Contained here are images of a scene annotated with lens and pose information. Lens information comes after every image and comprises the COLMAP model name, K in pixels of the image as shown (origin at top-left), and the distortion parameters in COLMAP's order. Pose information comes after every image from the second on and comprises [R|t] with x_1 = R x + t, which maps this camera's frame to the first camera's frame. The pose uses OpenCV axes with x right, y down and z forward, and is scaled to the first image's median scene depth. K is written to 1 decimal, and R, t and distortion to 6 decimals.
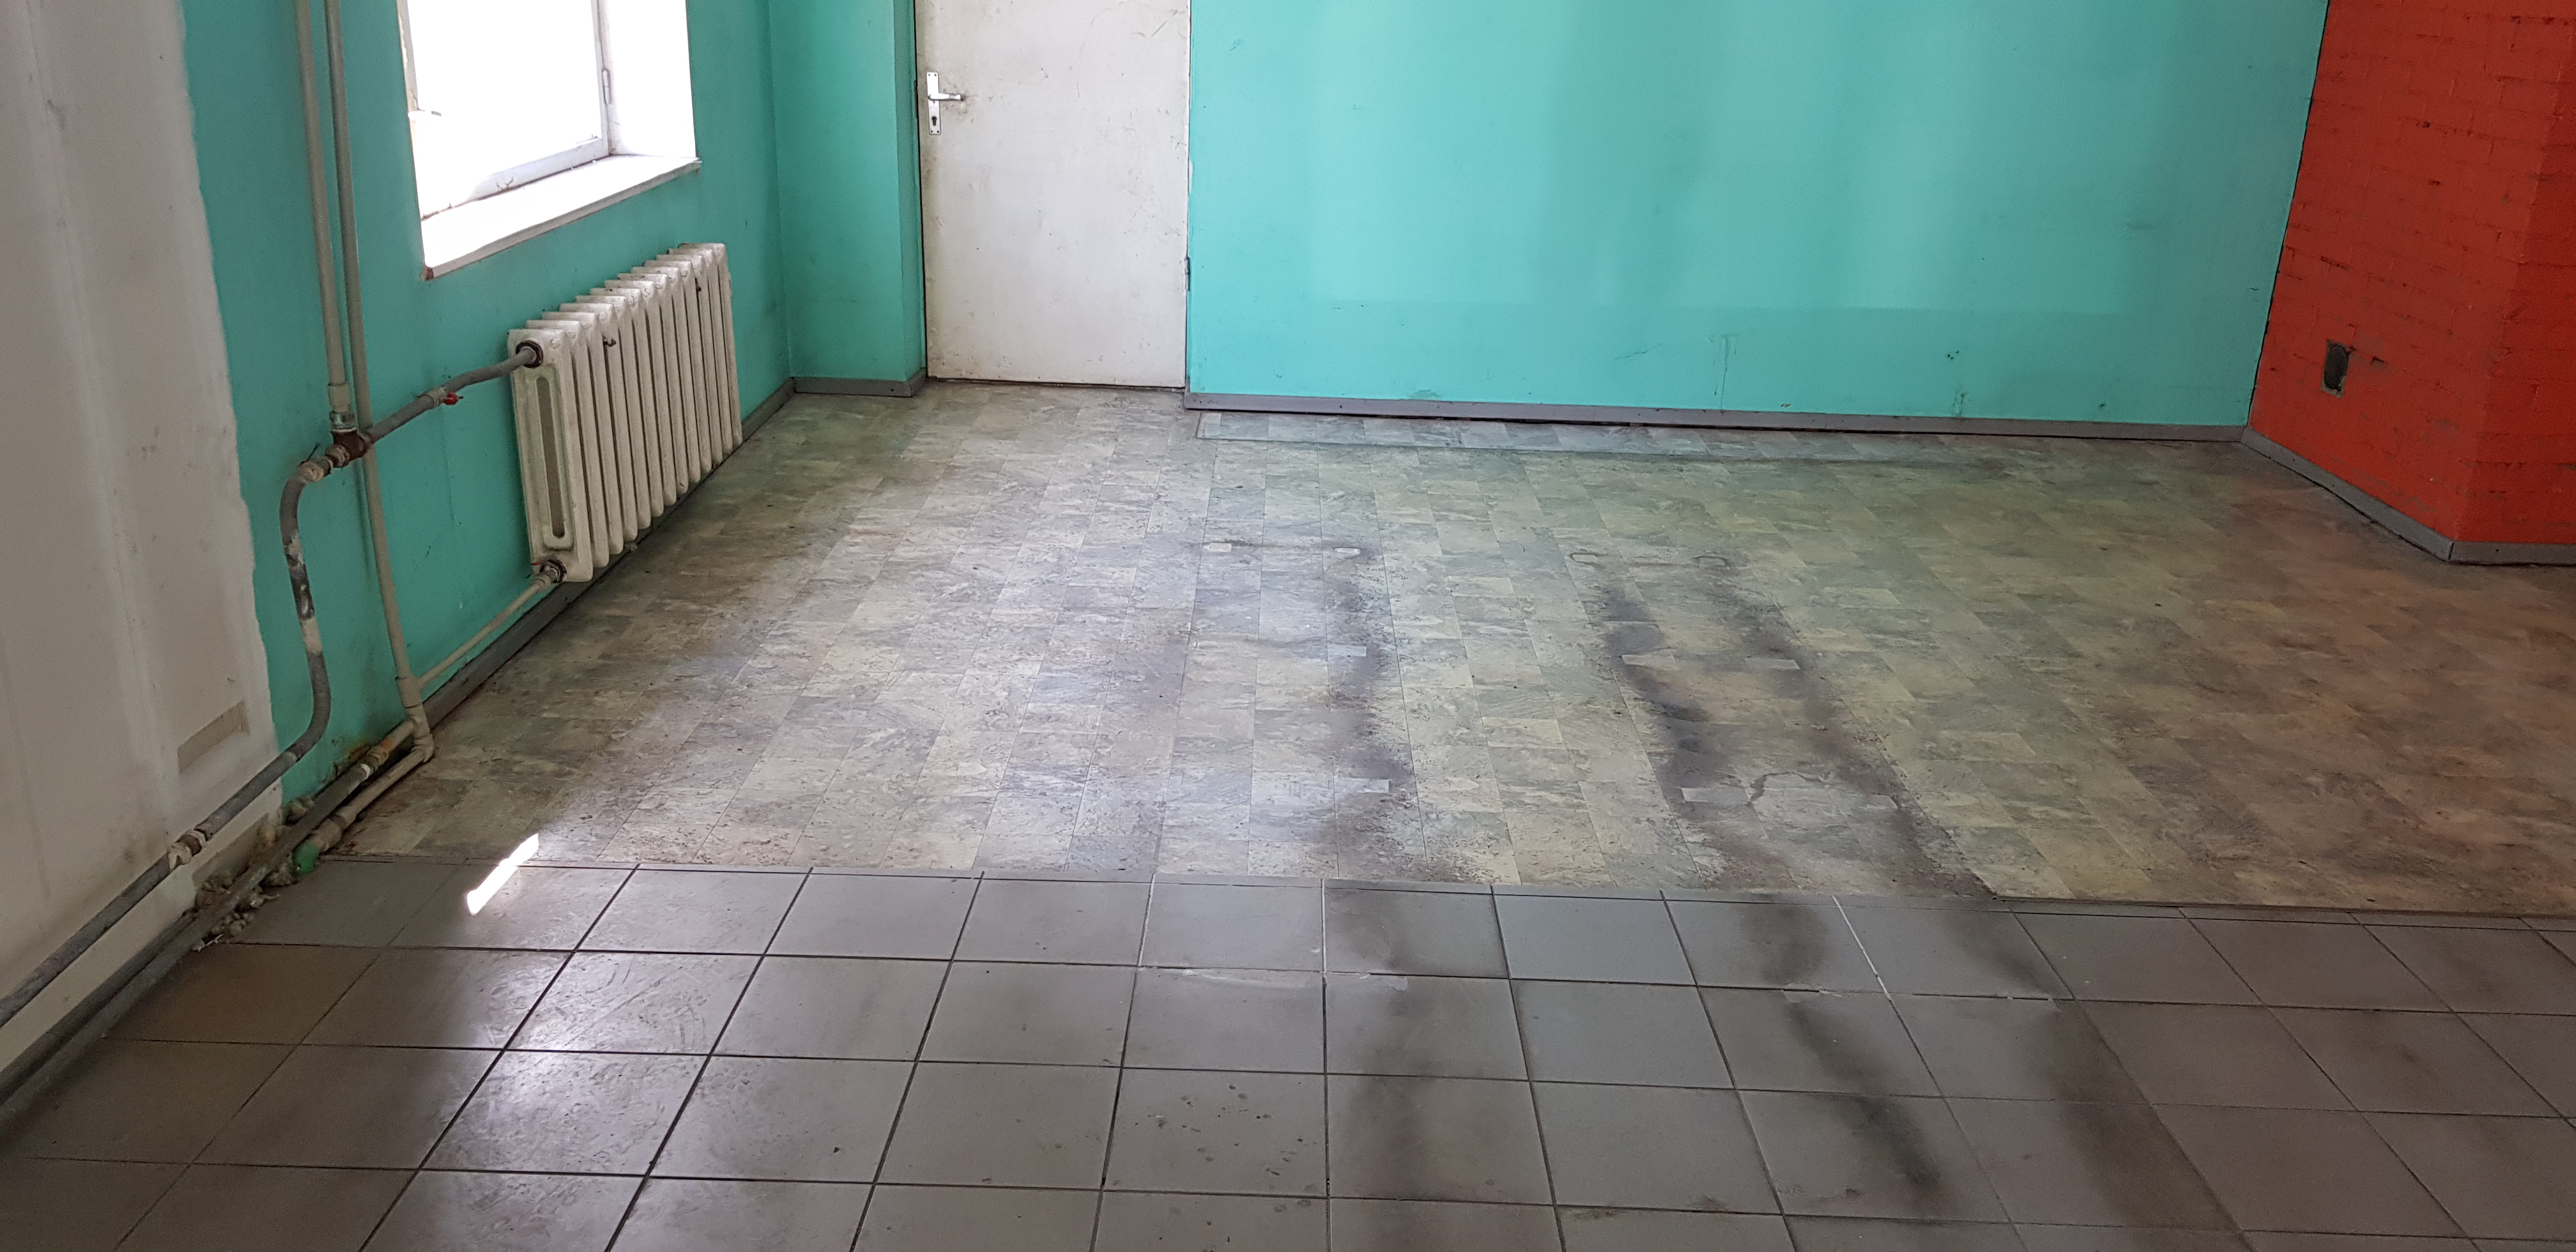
lens RADIAL K [[2065.0, 0, 1288.0], [0, 2065.0, 626.0], [0, 0, 1]] dist [-0.004580, -0.006703]
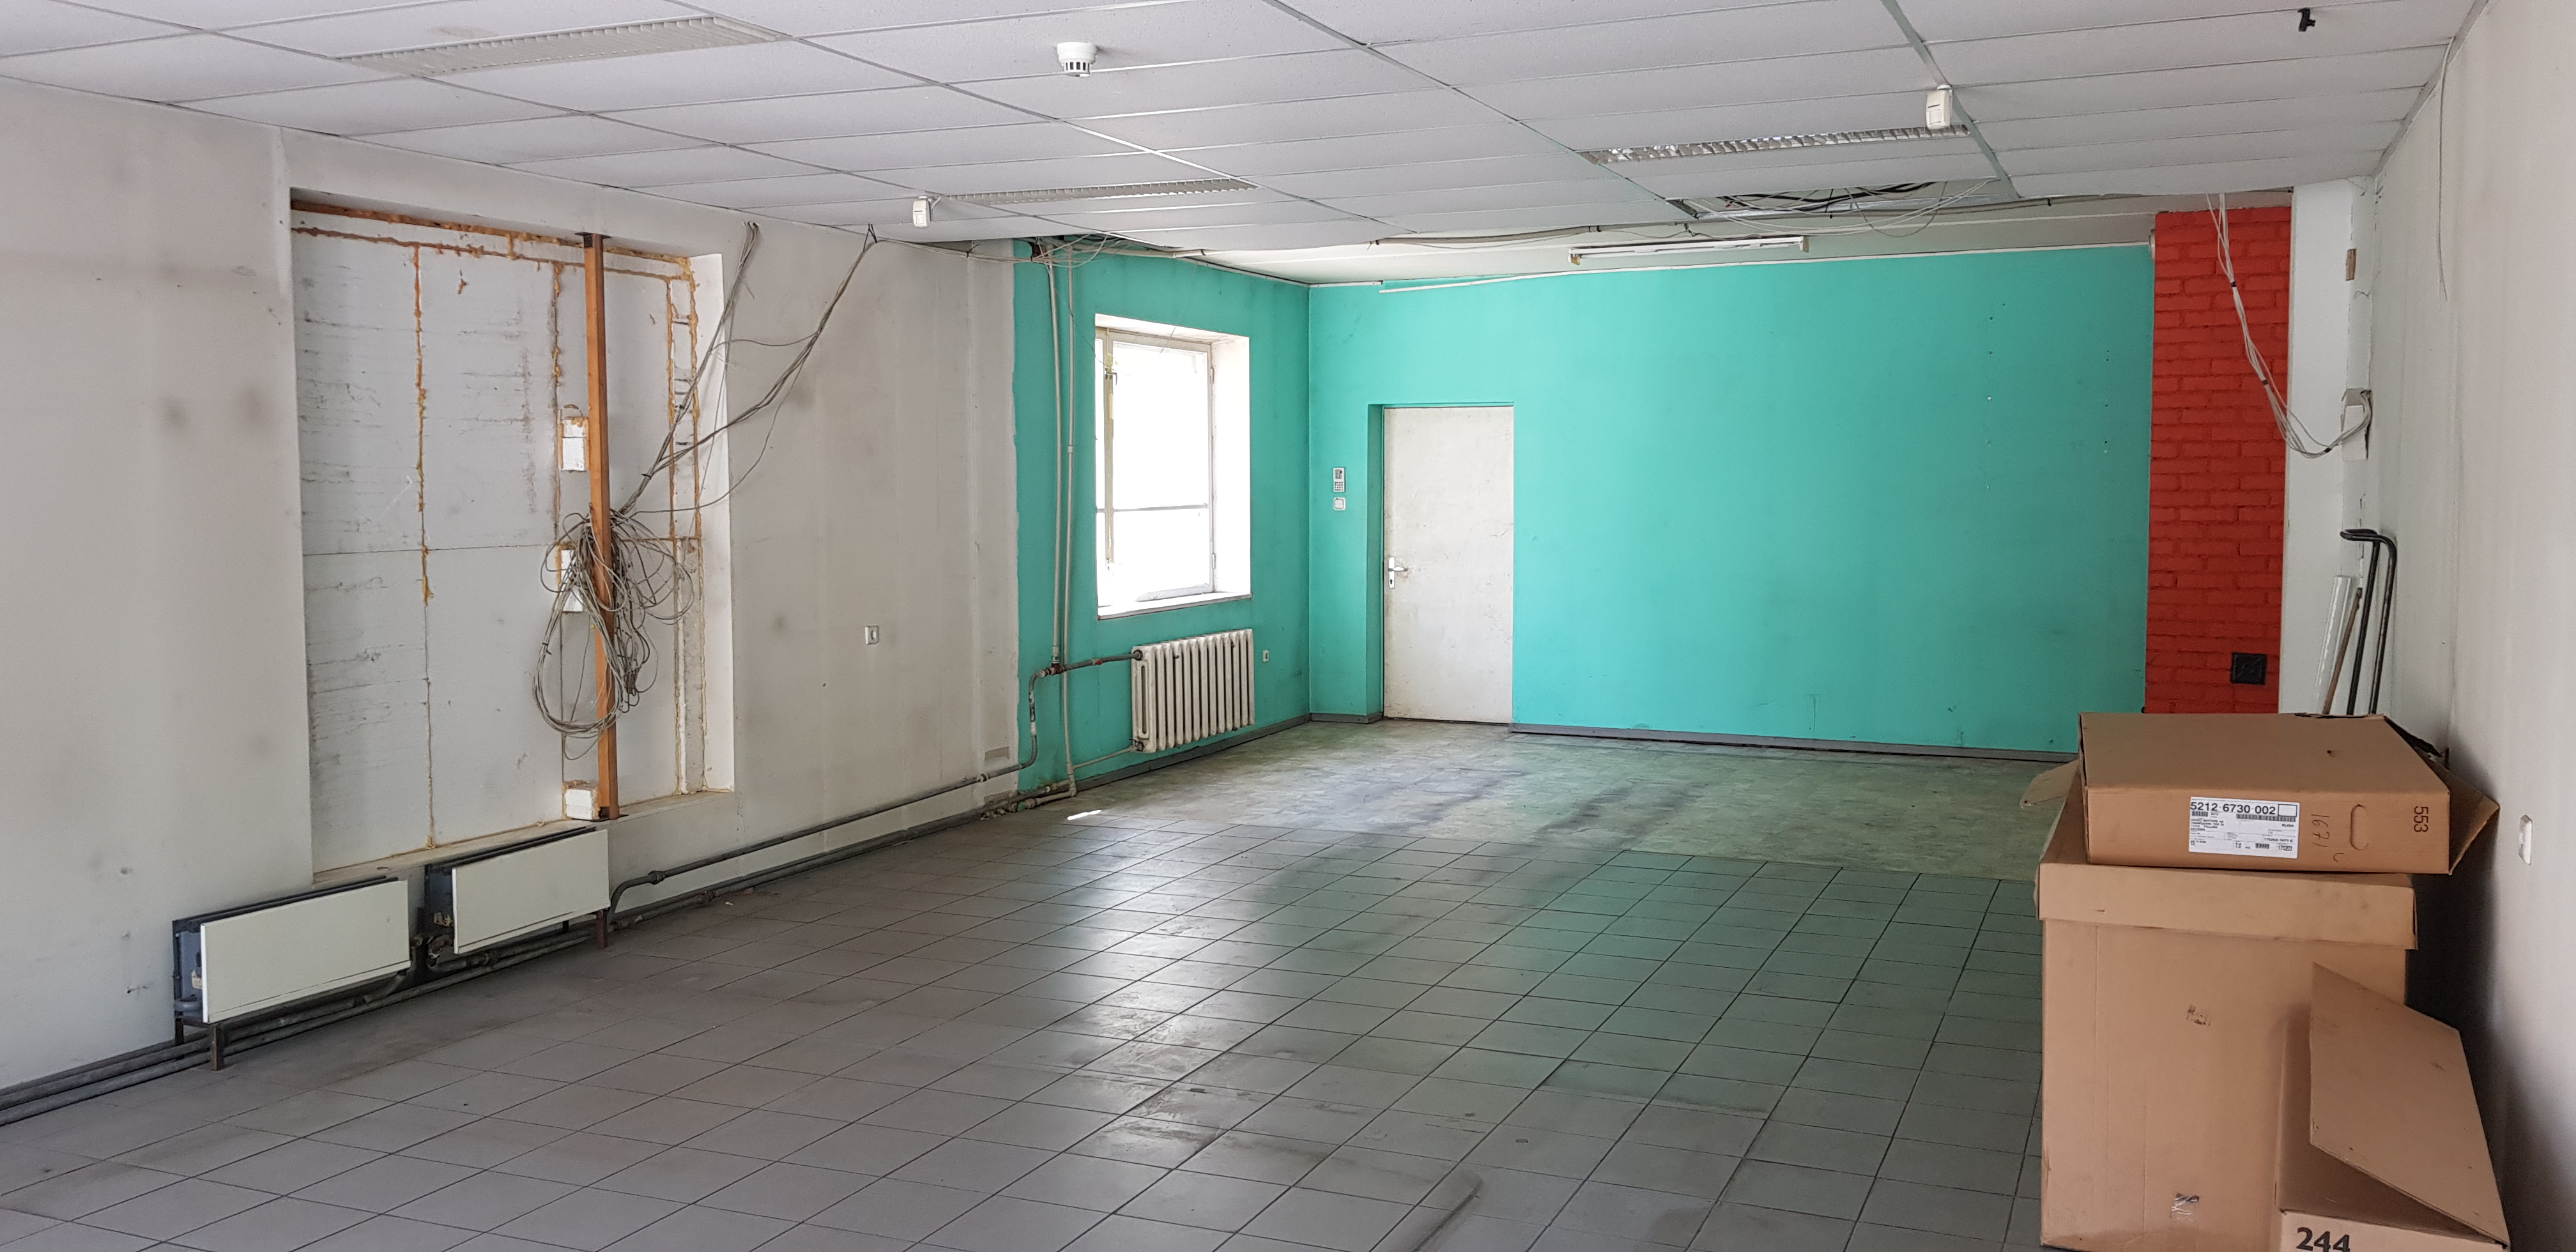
lens RADIAL K [[2079.1, 0, 1290.8], [0, 2079.1, 572.6], [0, 0, 1]] dist [0.153335, -0.000888]
pose [[0.923613, -0.013764, -0.383080, 0.580238], [-0.094077, 0.960652, -0.261337, 0.312100], [0.371603, 0.277413, 0.885976, -0.894217]]
